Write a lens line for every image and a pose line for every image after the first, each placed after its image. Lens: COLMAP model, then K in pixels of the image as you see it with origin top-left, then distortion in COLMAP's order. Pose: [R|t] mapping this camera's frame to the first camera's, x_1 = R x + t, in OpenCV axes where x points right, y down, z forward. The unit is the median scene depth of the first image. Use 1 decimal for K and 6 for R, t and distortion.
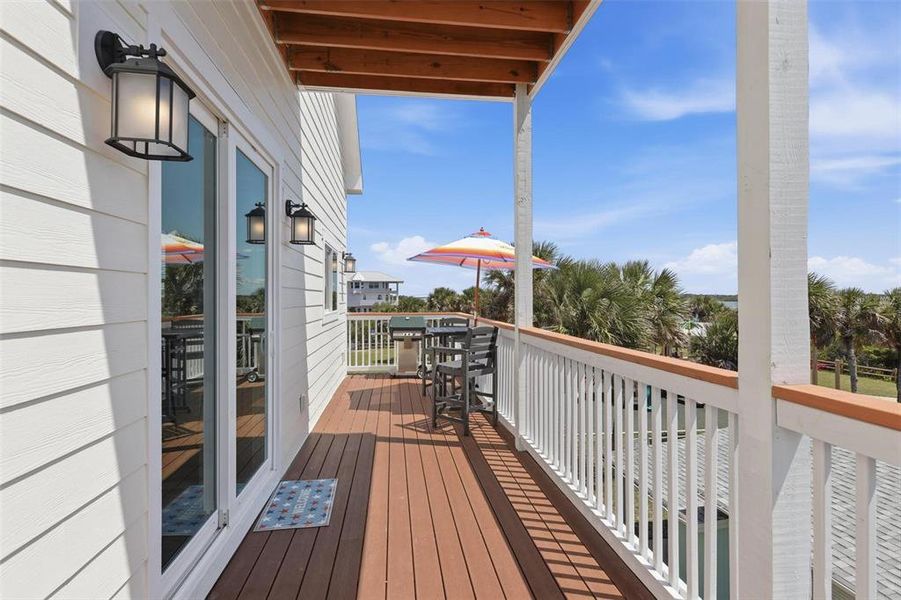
lens RADIAL K [[396.2, 0, 448.5], [0, 396.2, 298.6], [0, 0, 1]] dist [-0.002191, 0.000186]
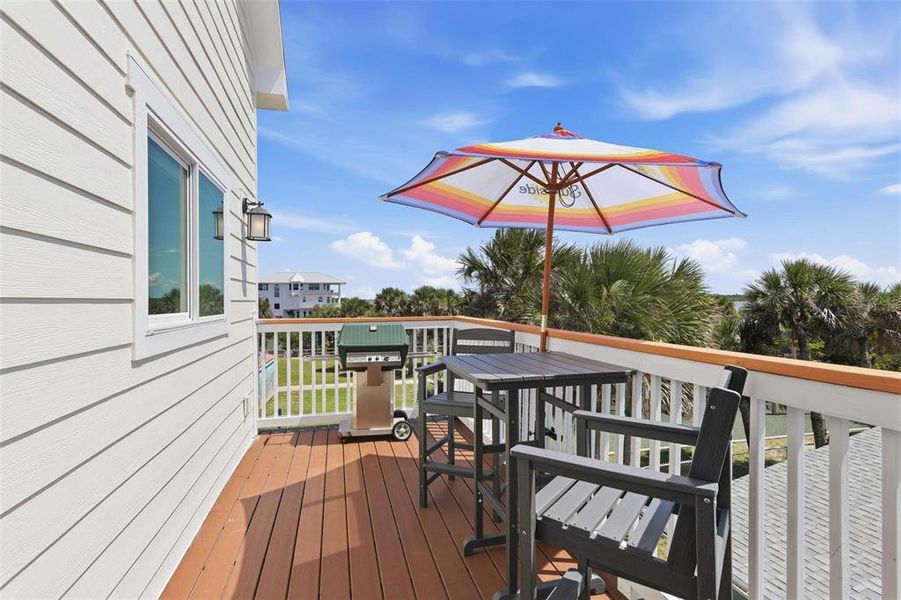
lens RADIAL K [[396.2, 0, 448.5], [0, 396.2, 298.6], [0, 0, 1]] dist [-0.002191, 0.000186]
pose [[0.990124, -0.003699, 0.140143, -0.073558], [0.004331, 0.999982, -0.004205, 0.011145], [-0.140125, 0.004770, 0.990122, 0.427168]]
